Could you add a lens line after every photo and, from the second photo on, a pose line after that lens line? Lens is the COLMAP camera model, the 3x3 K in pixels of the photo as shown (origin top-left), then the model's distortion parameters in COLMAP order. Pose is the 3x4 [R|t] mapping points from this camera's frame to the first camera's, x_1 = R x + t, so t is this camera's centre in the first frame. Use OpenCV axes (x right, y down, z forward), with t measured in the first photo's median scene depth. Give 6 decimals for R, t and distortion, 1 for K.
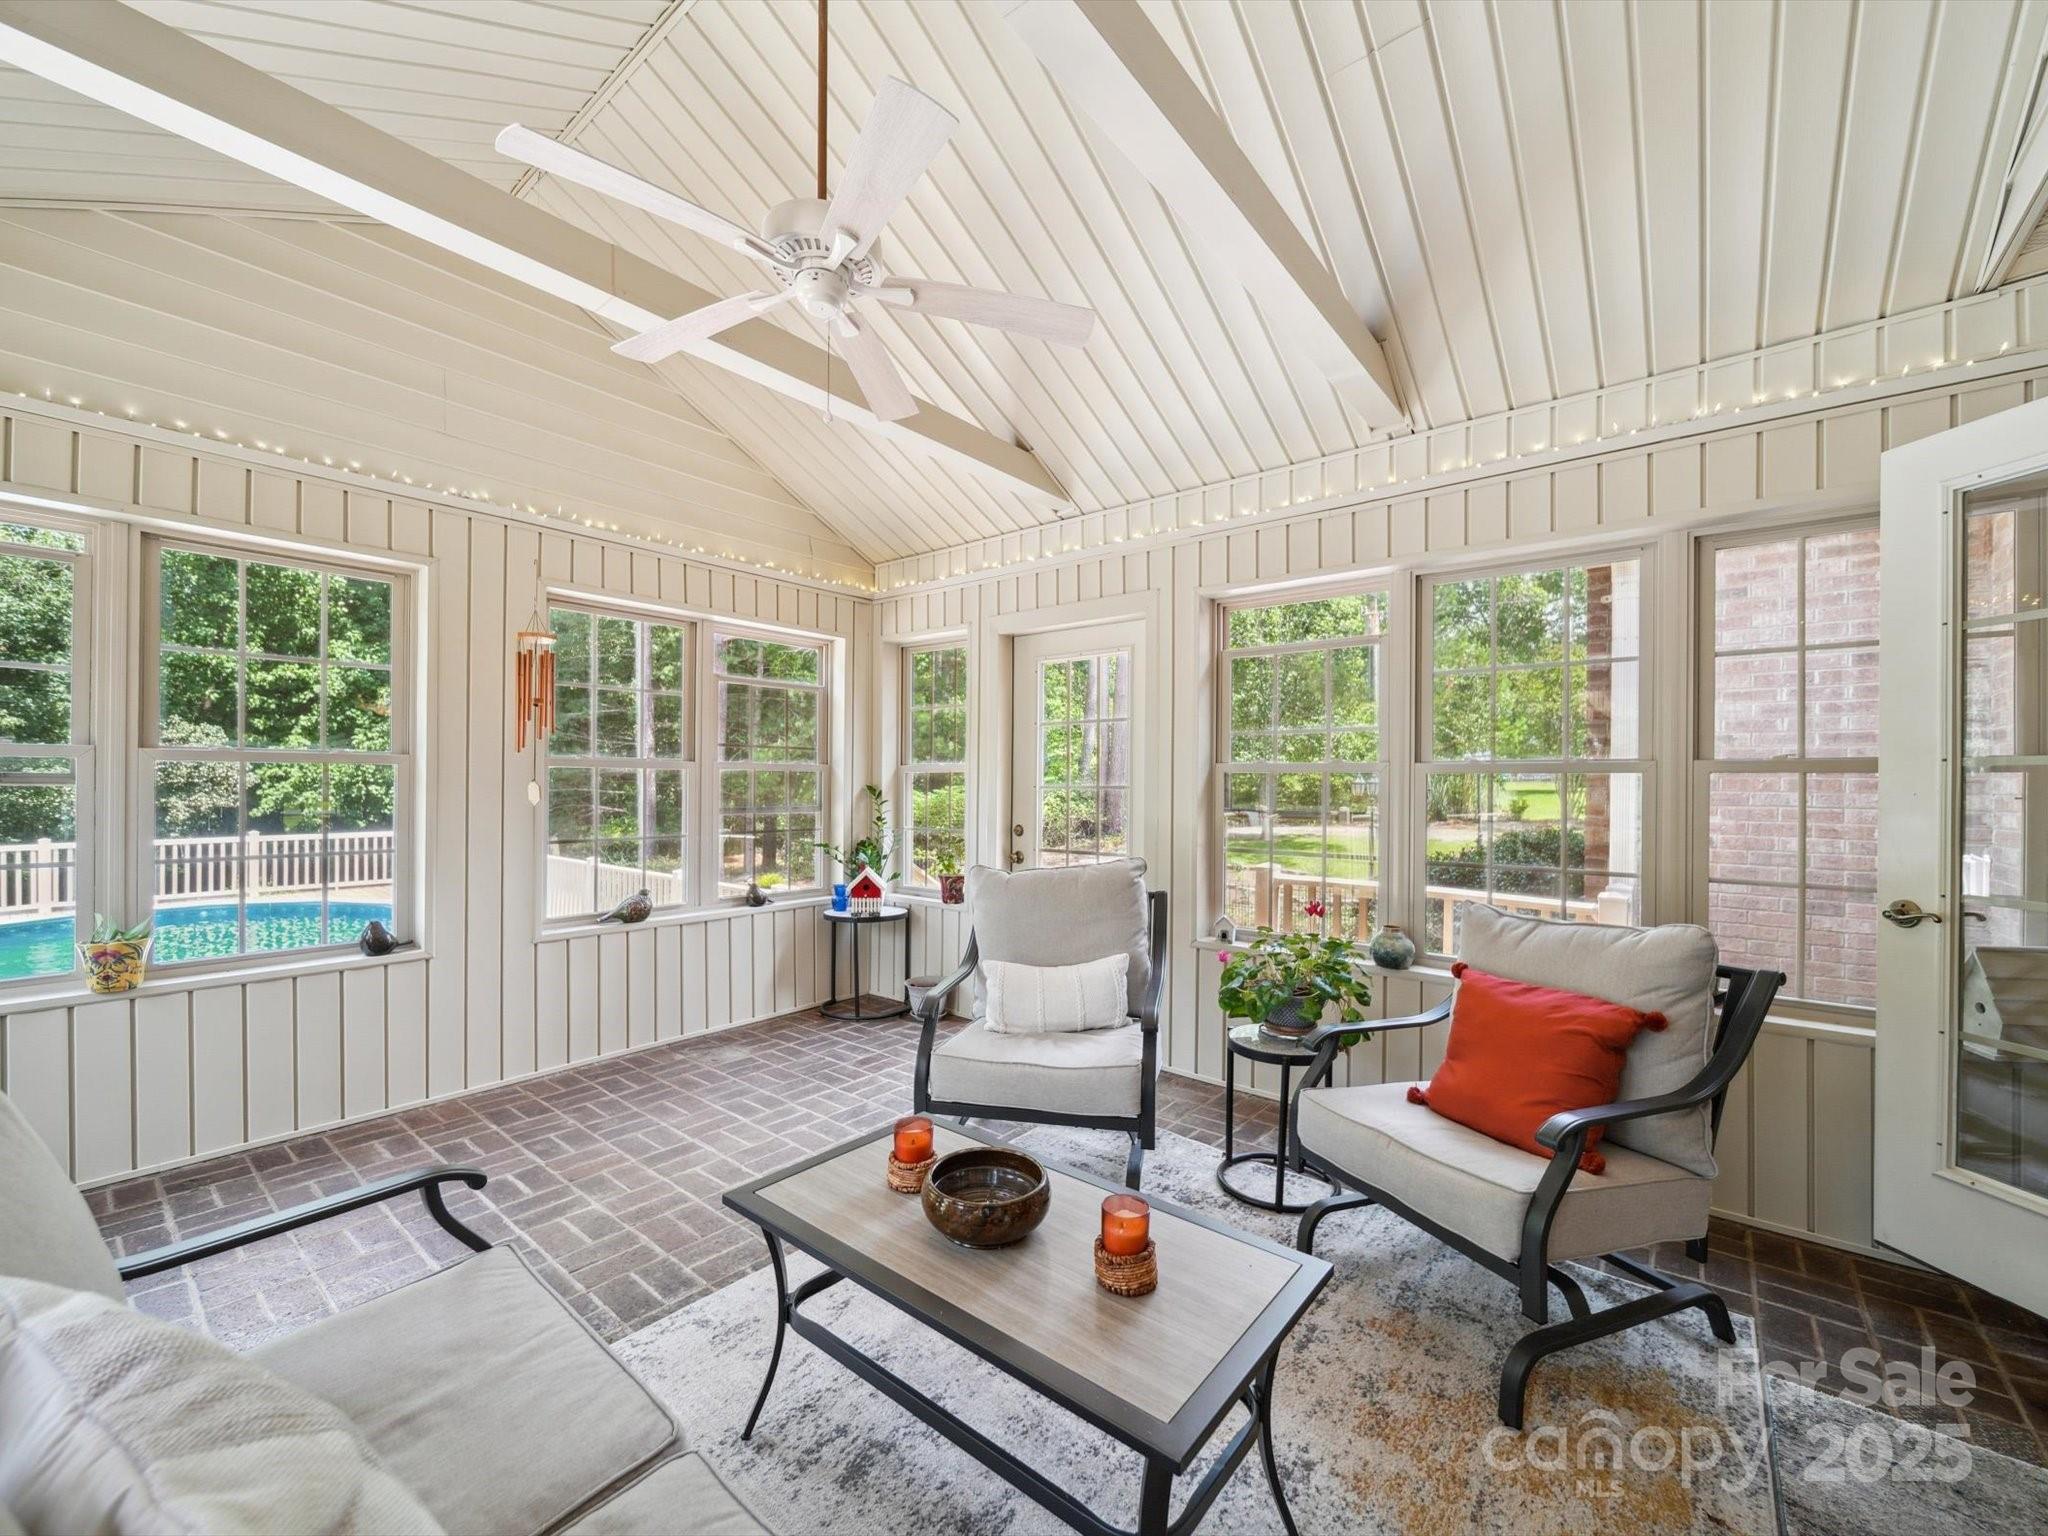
lens RADIAL K [[818.3, 0, 1037.0], [0, 818.3, 763.4], [0, 0, 1]] dist [-0.001966, -0.000635]
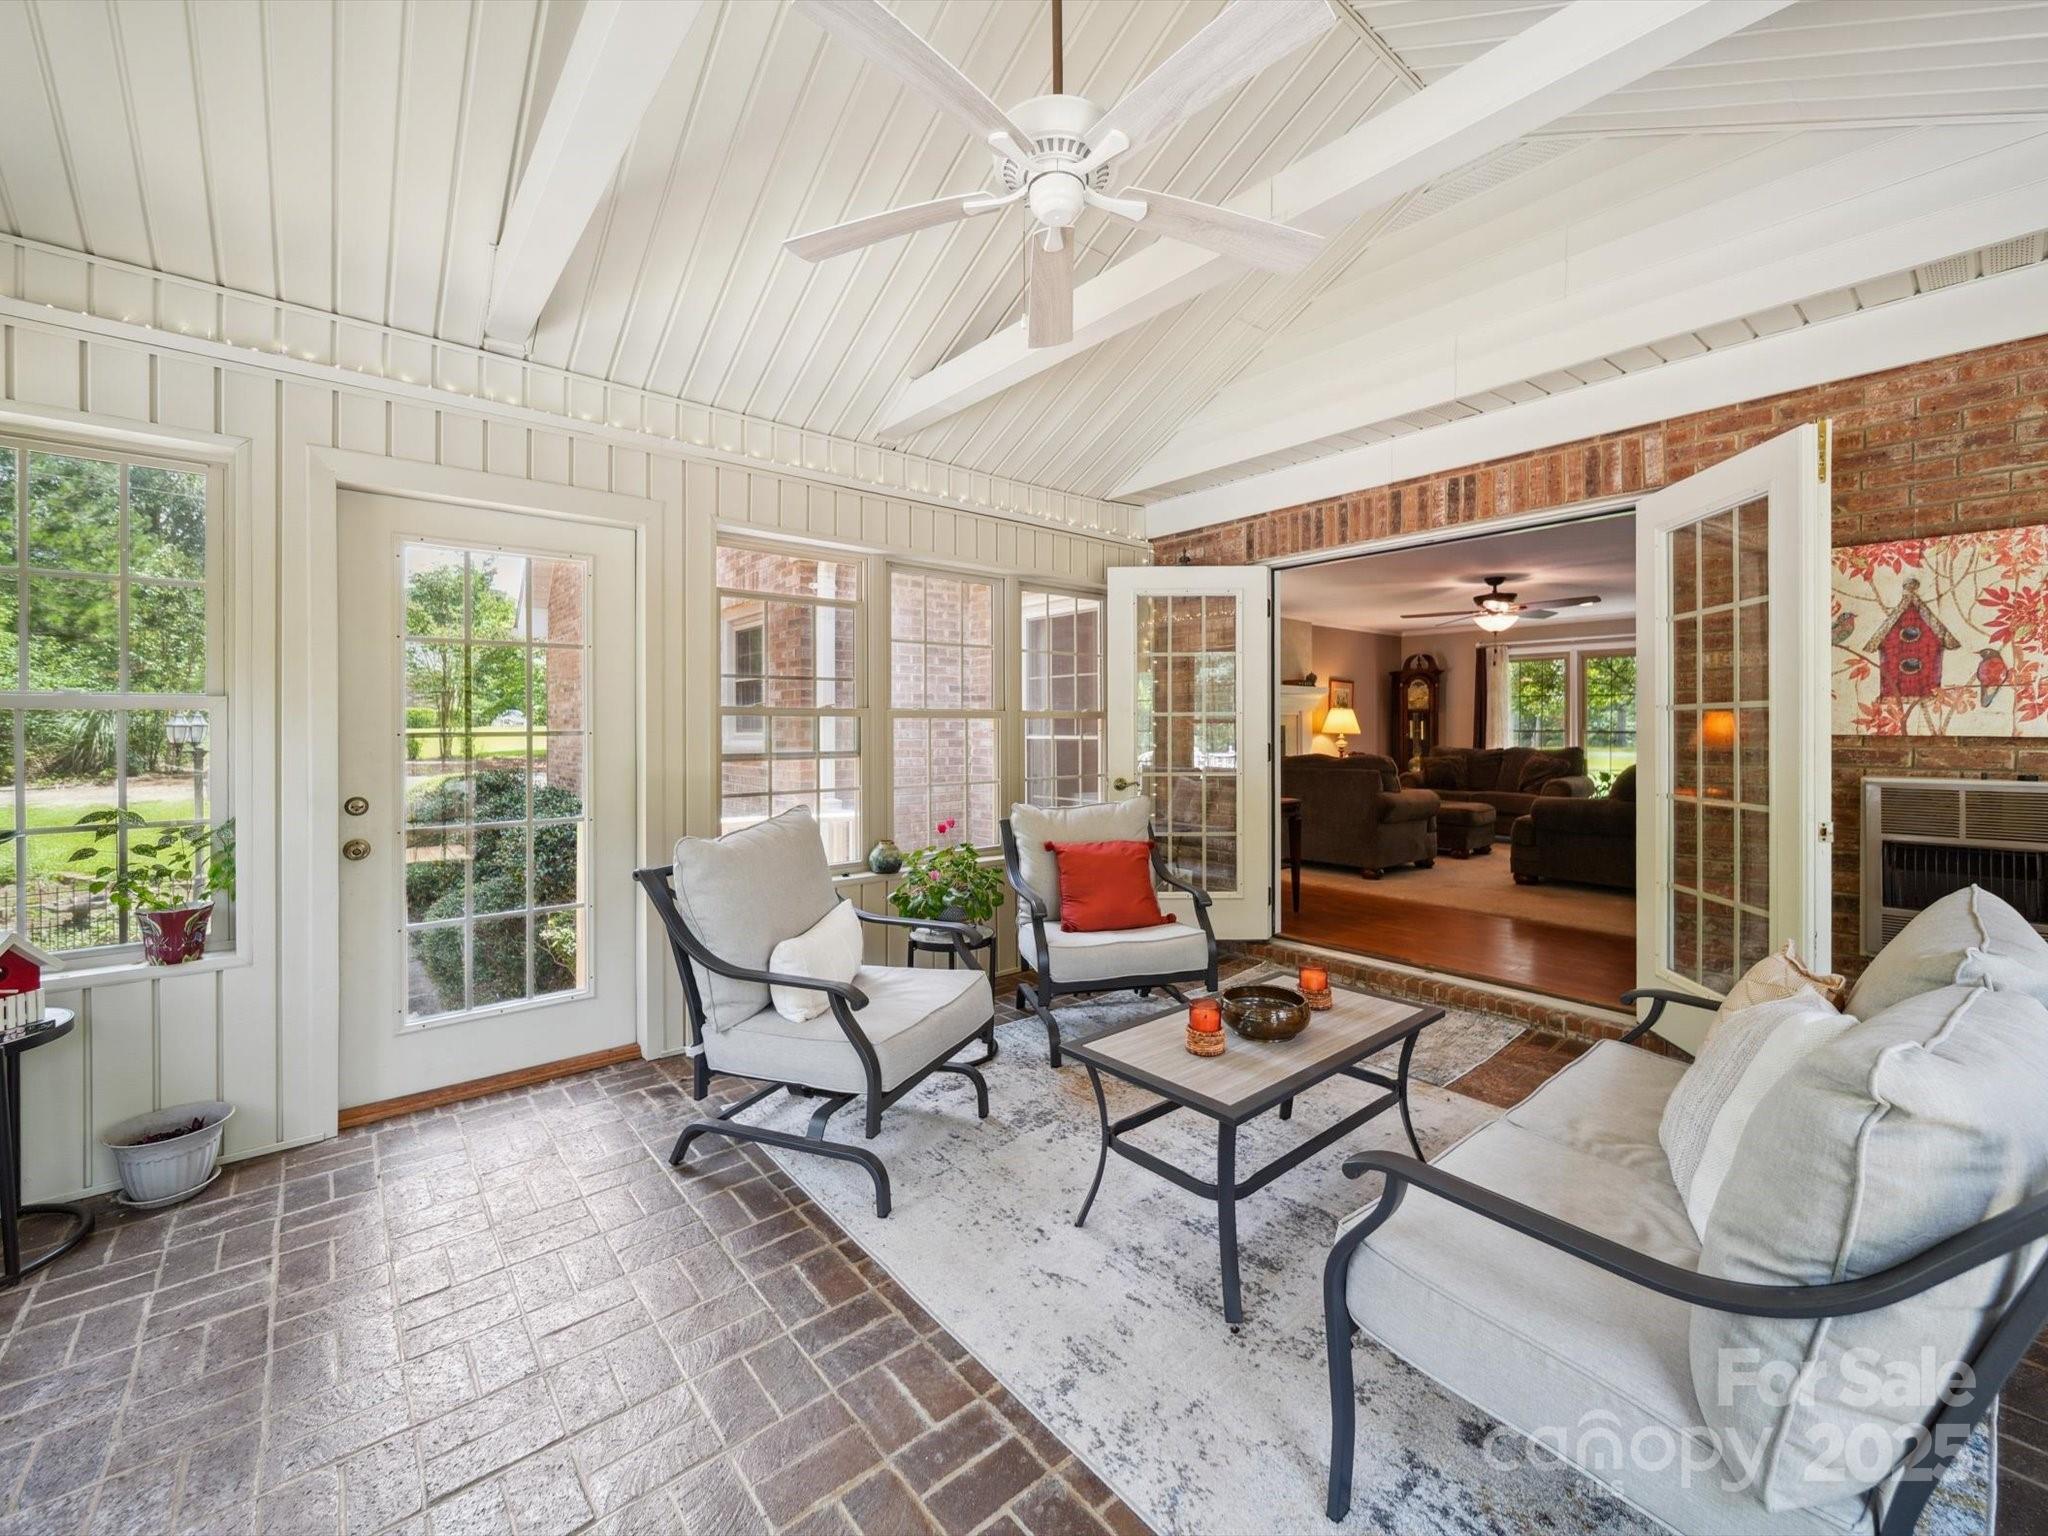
lens RADIAL K [[825.2, 0, 1019.3], [0, 825.2, 724.9], [0, 0, 1]] dist [0.000425, -0.000007]
pose [[0.191255, -0.006570, 0.981518, -0.689060], [-0.020933, 0.999723, 0.010770, 0.004125], [-0.981317, -0.022606, 0.191064, 0.503527]]
